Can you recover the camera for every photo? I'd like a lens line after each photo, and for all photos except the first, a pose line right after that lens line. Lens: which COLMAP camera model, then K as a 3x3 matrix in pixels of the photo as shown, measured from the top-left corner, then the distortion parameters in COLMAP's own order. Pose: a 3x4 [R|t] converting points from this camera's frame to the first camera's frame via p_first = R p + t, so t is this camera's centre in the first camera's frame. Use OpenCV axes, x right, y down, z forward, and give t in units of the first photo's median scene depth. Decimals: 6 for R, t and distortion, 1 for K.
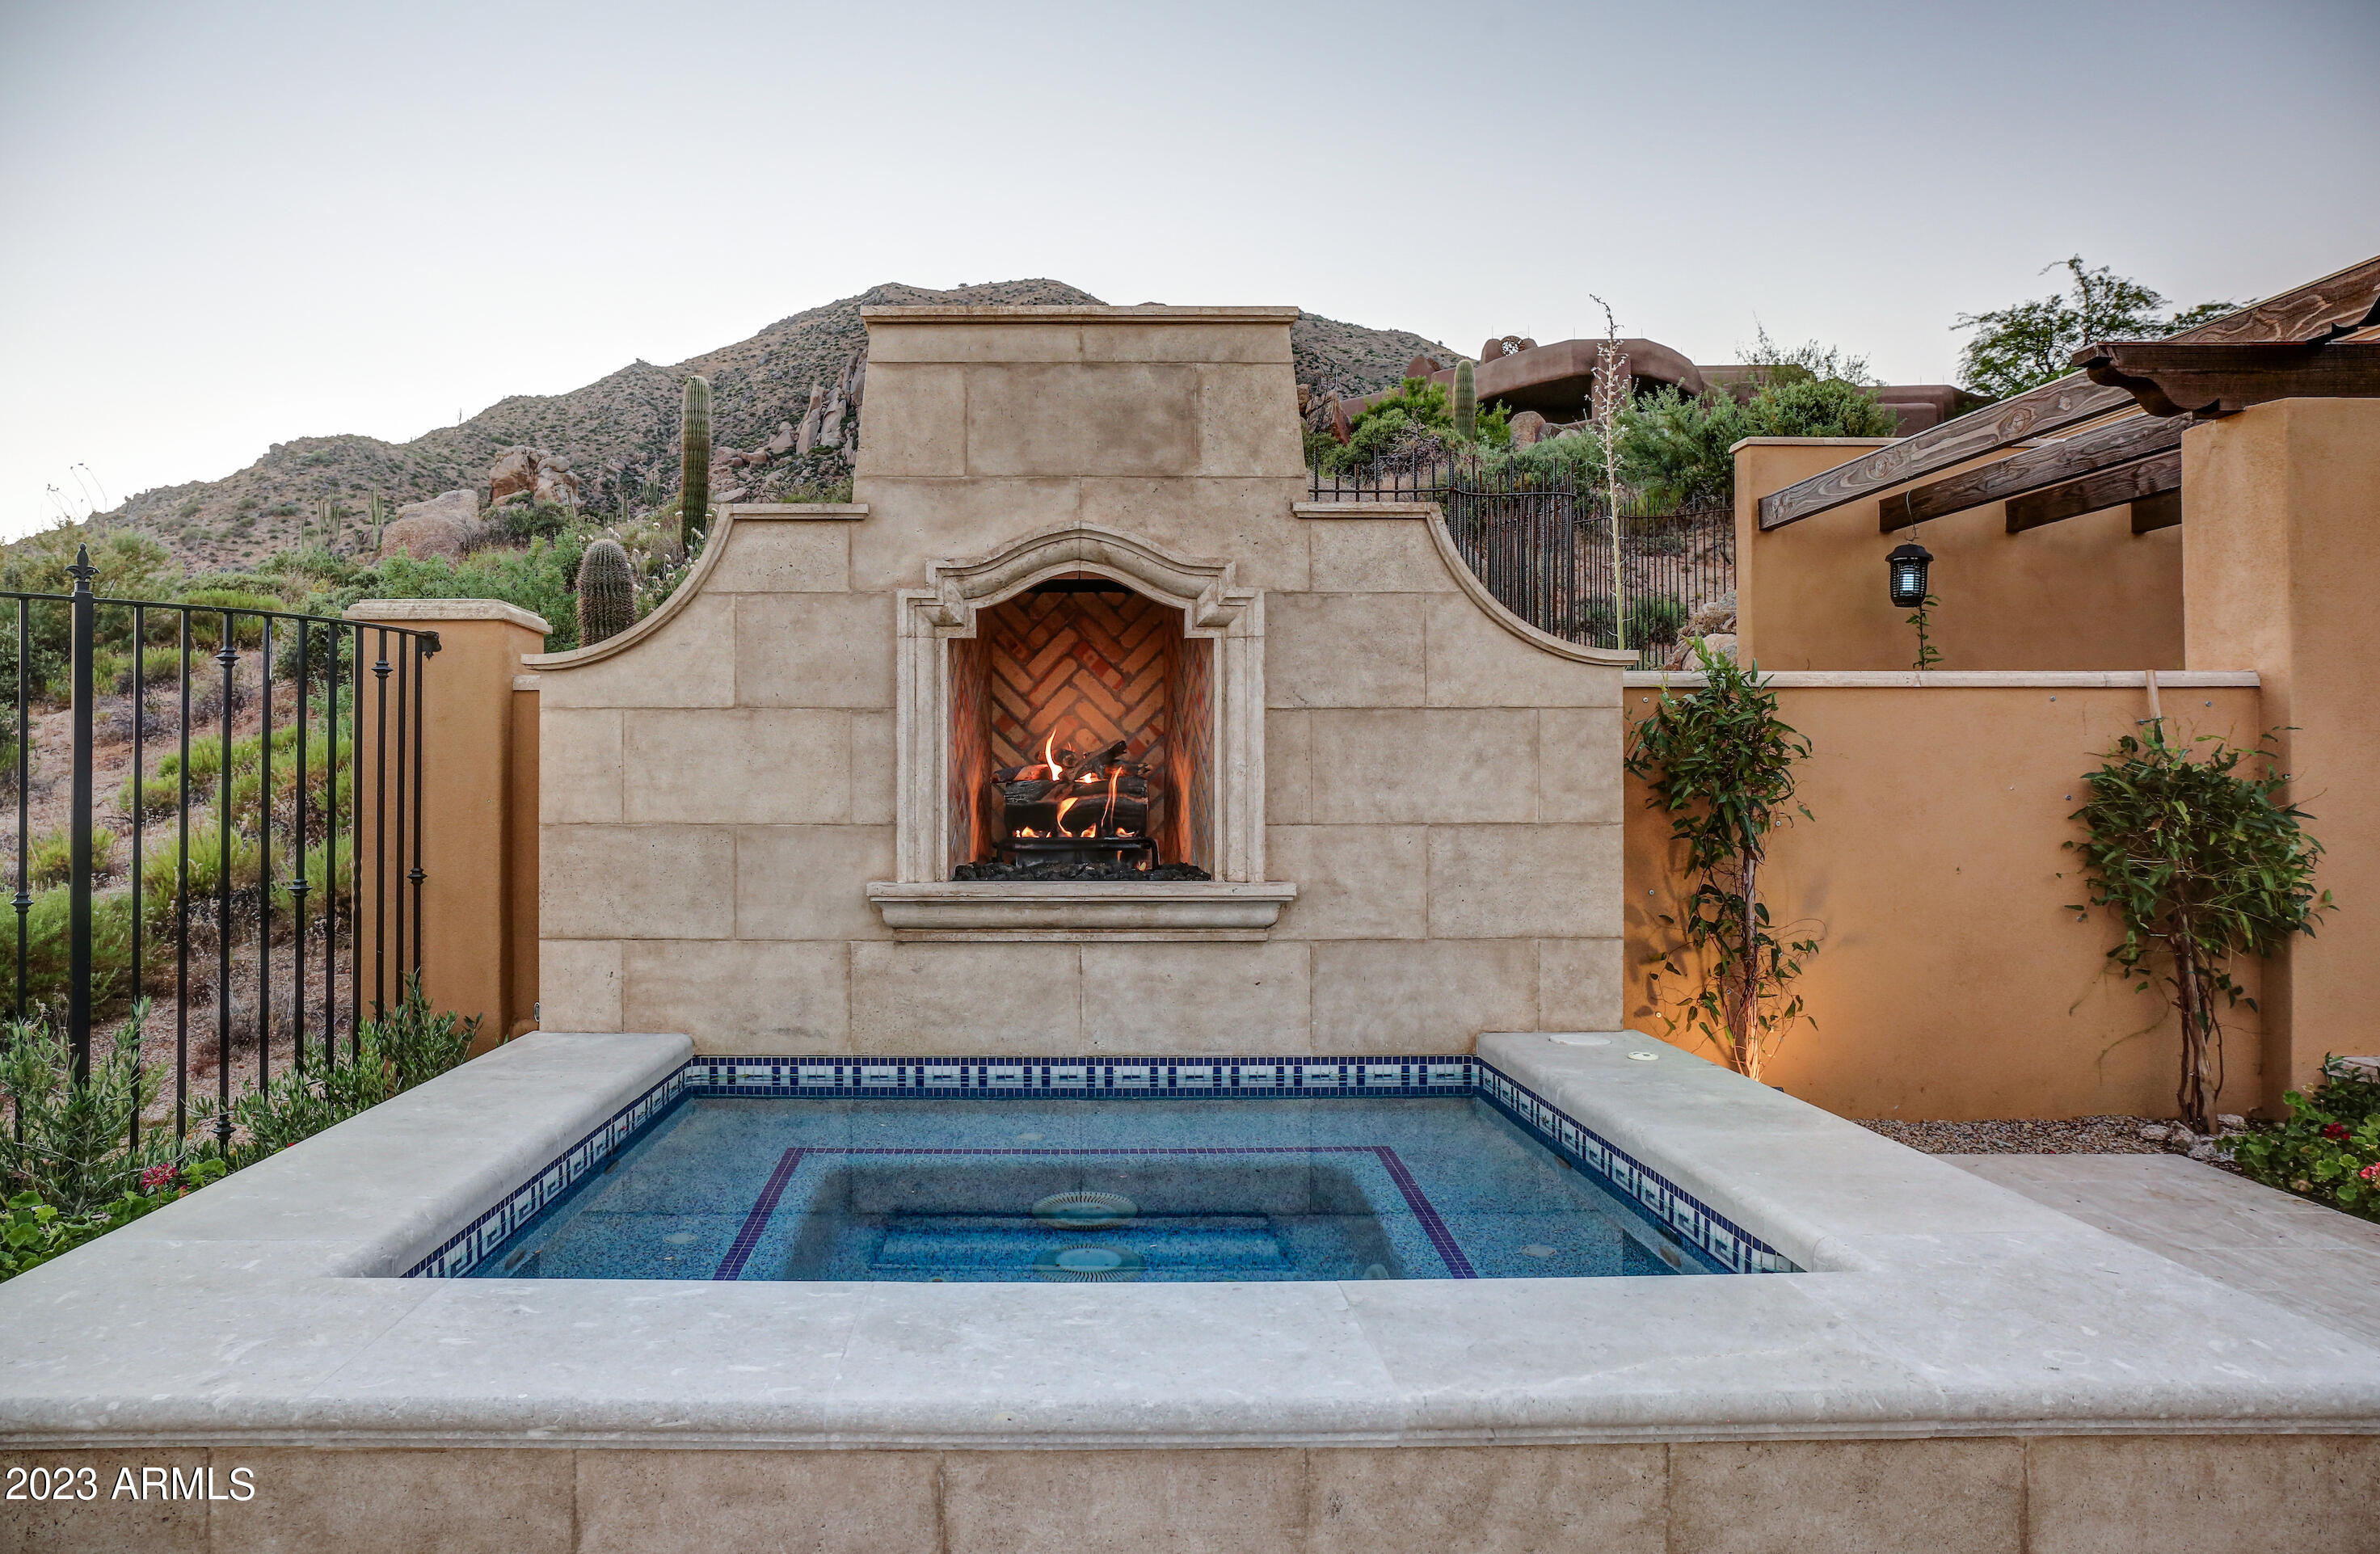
lens RADIAL K [[1652.8, 0, 1057.5], [0, 1652.8, 743.6], [0, 0, 1]] dist [-0.078925, 0.067025]
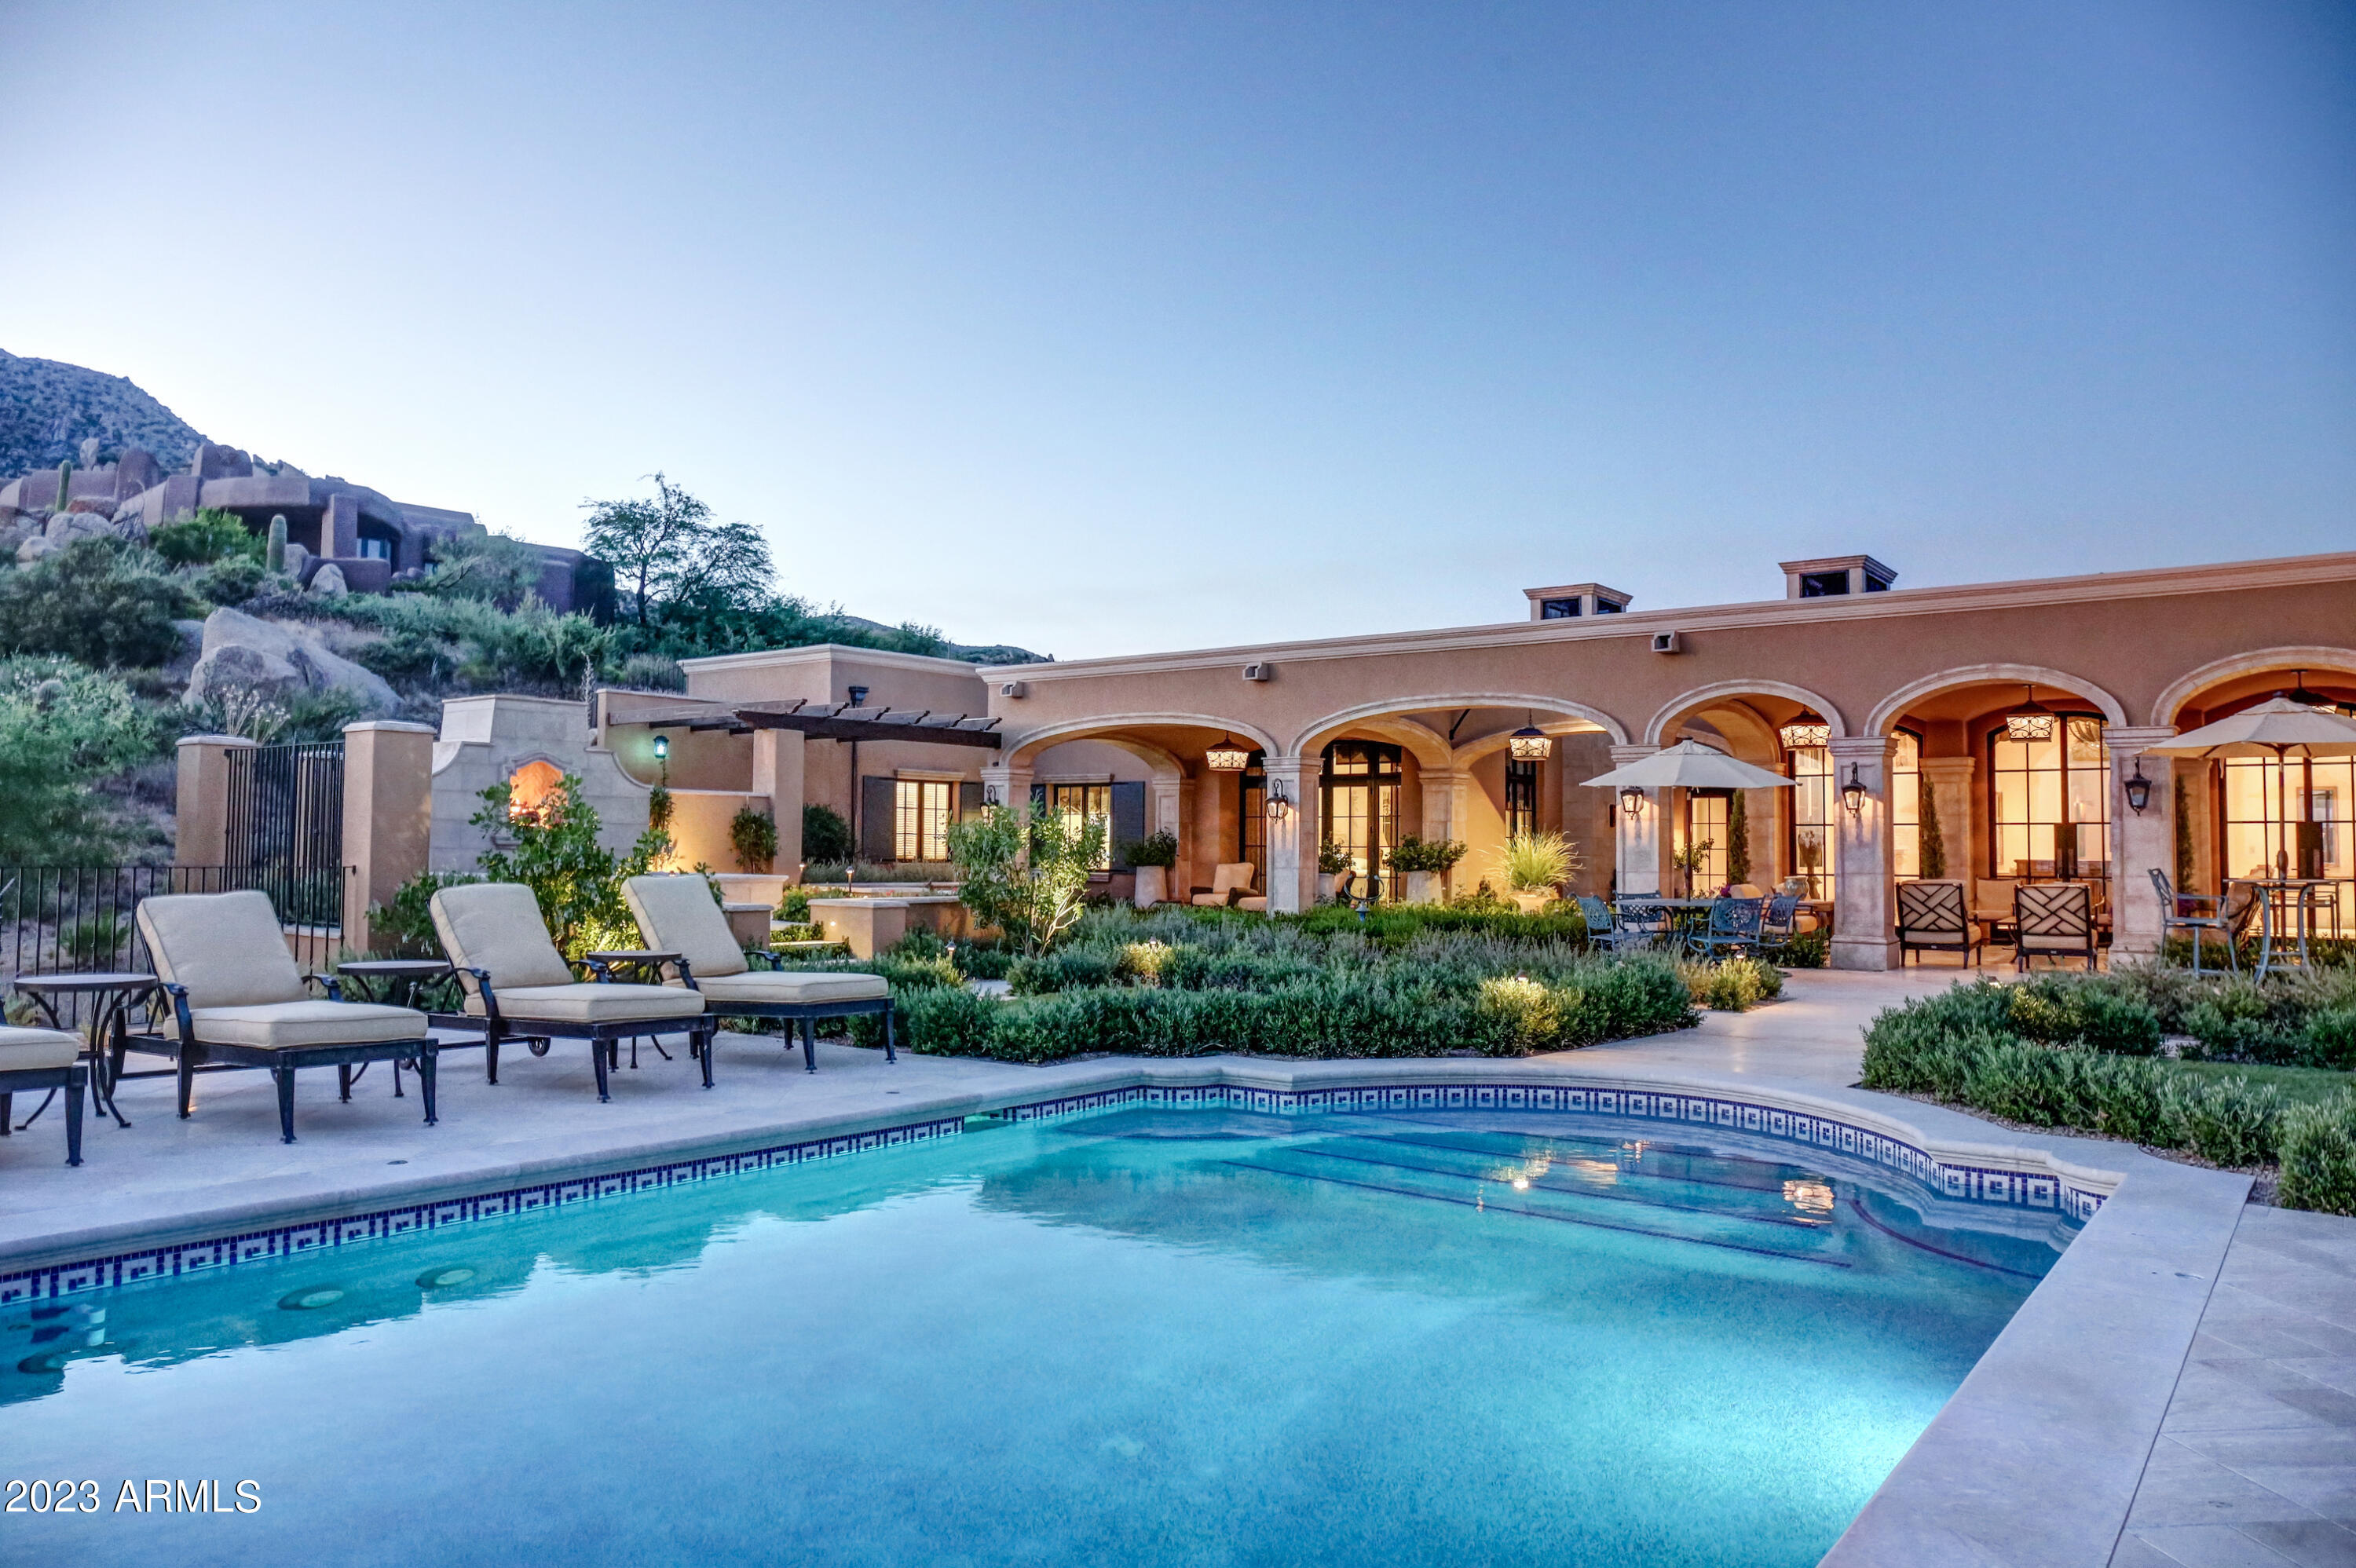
lens RADIAL K [[1629.0, 0, 1182.1], [0, 1629.0, 765.0], [0, 0, 1]] dist [-0.095297, 0.086831]
pose [[0.614525, 0.050339, 0.787290, -2.094669], [-0.030308, 0.998732, -0.040202, 0.022140], [-0.788315, 0.000844, 0.615271, -2.583242]]
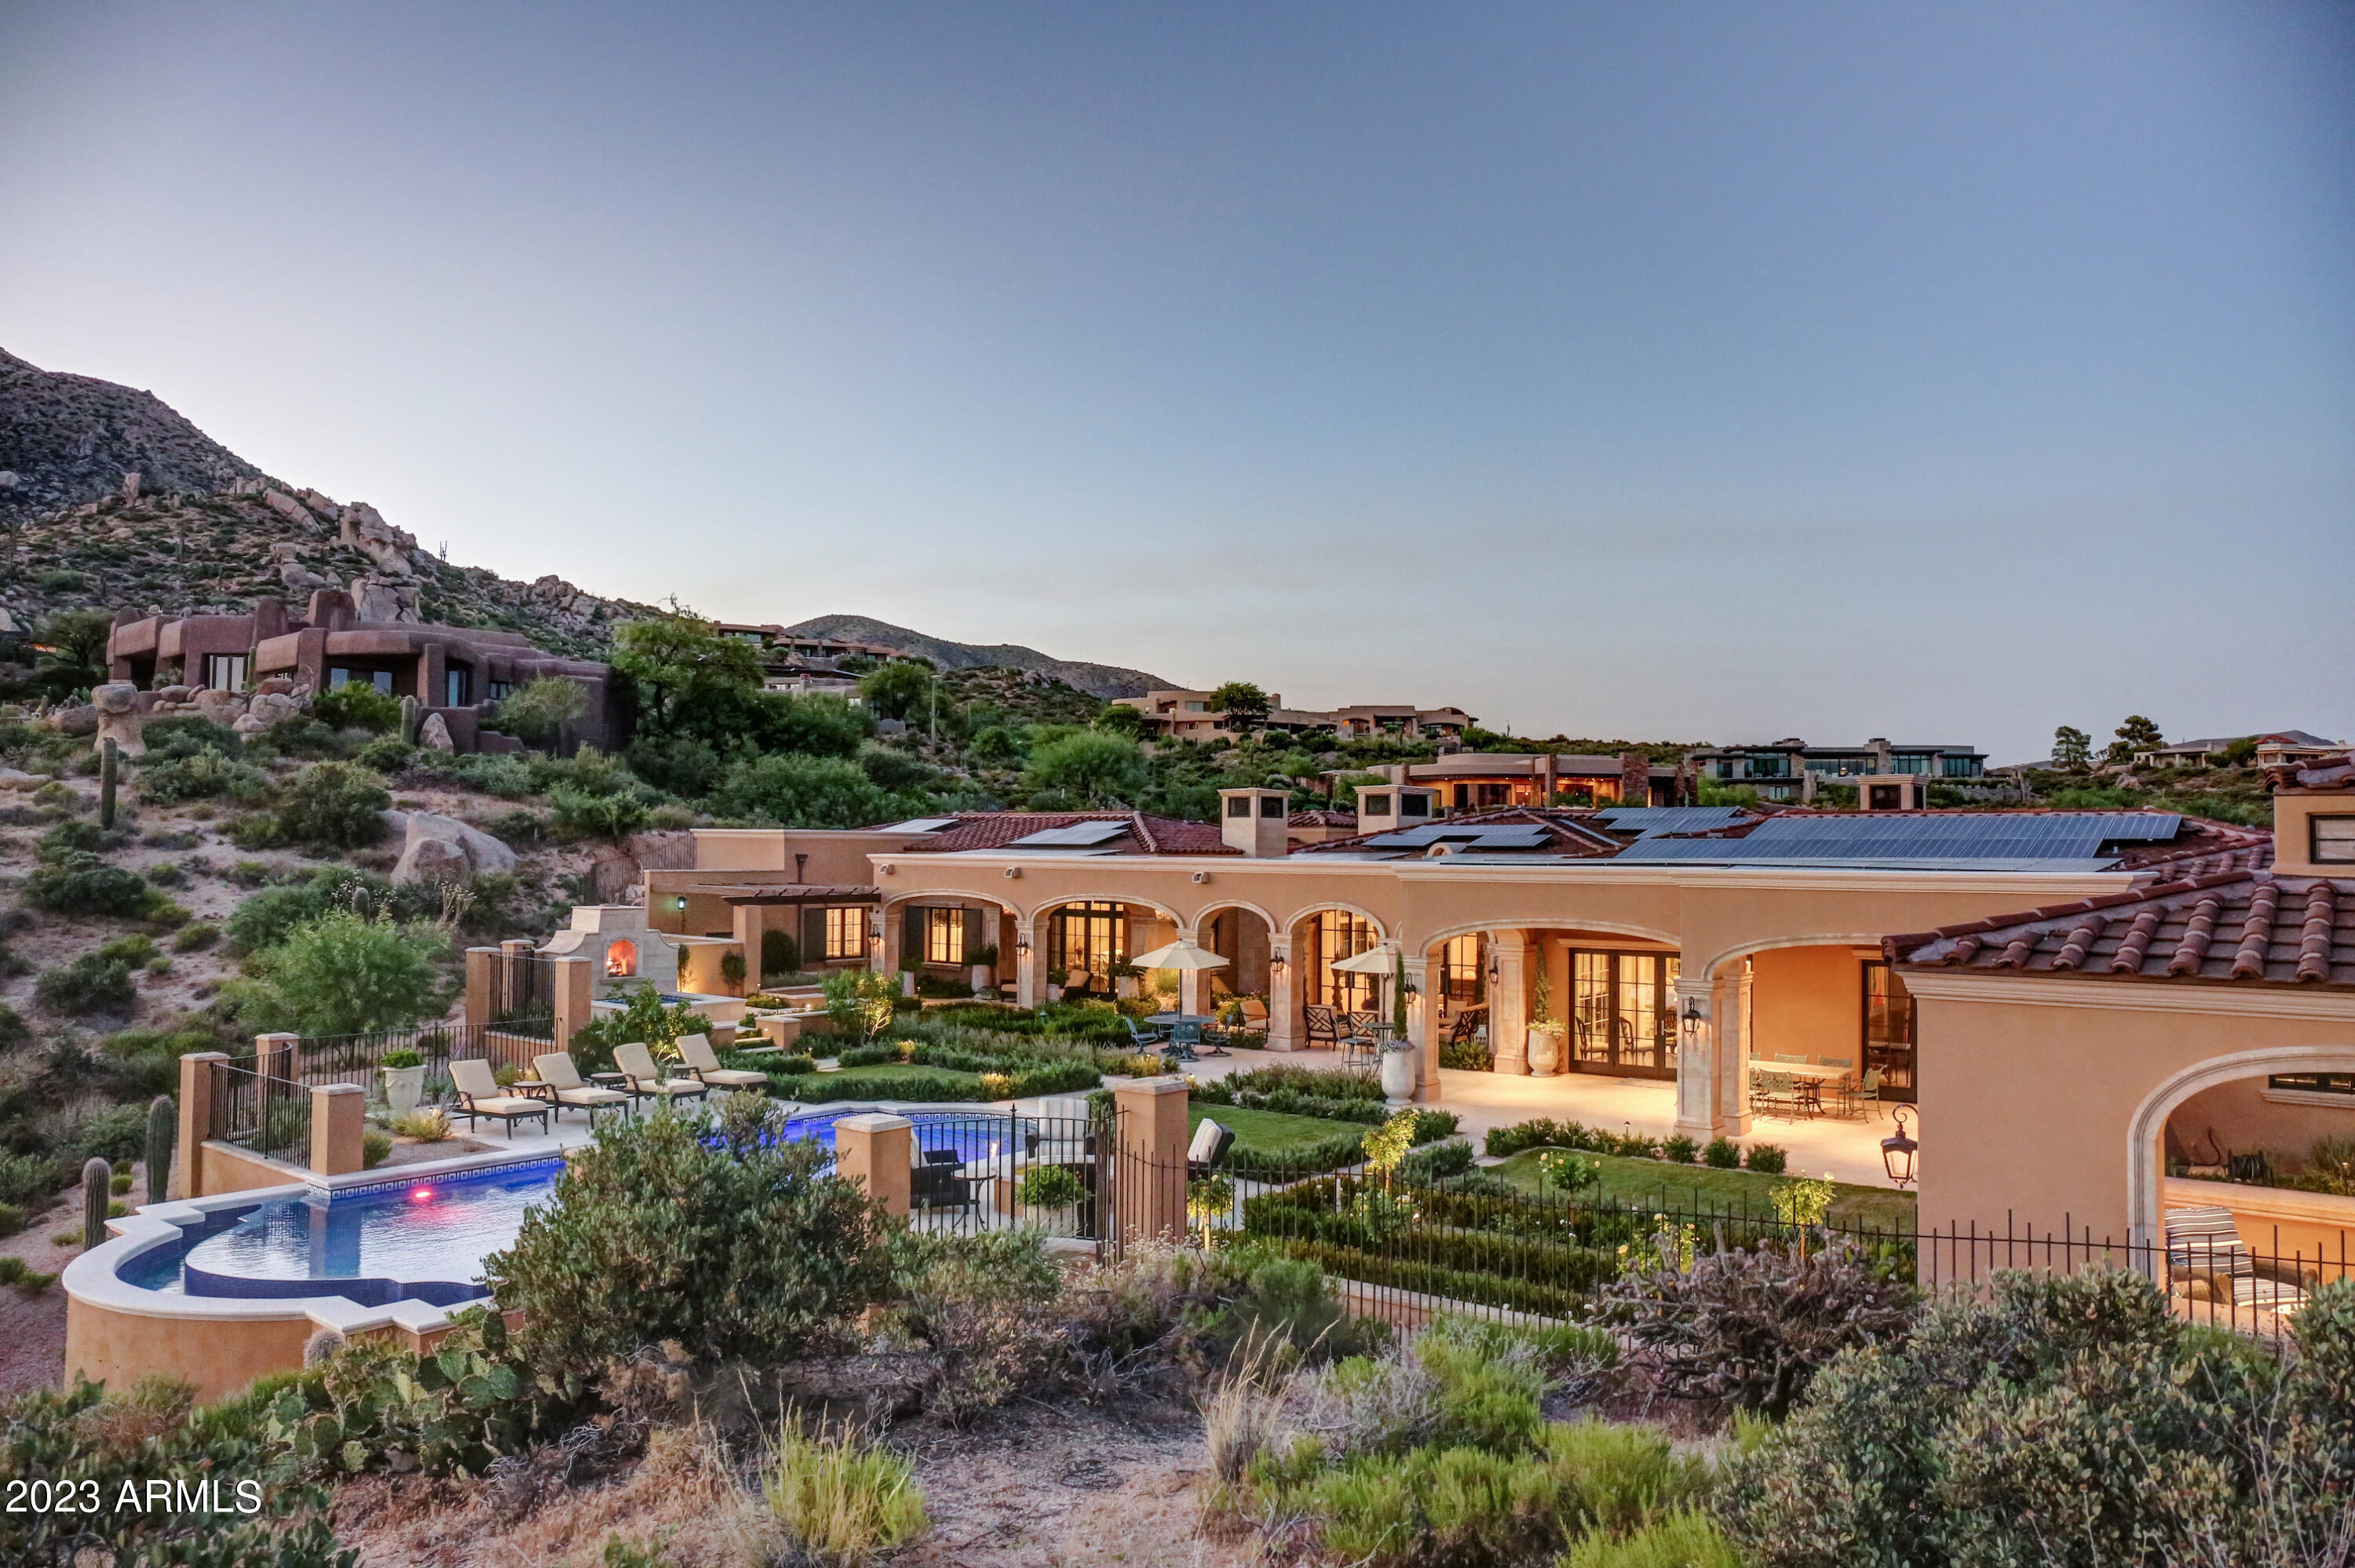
lens RADIAL K [[1628.2, 0, 1181.6], [0, 1628.2, 765.0], [0, 0, 1]] dist [-0.095297, 0.086831]
pose [[0.618848, 0.047618, 0.784066, -4.332915], [-0.028982, 0.998865, -0.037788, -0.694242], [-0.784976, 0.000661, 0.619526, -5.724791]]
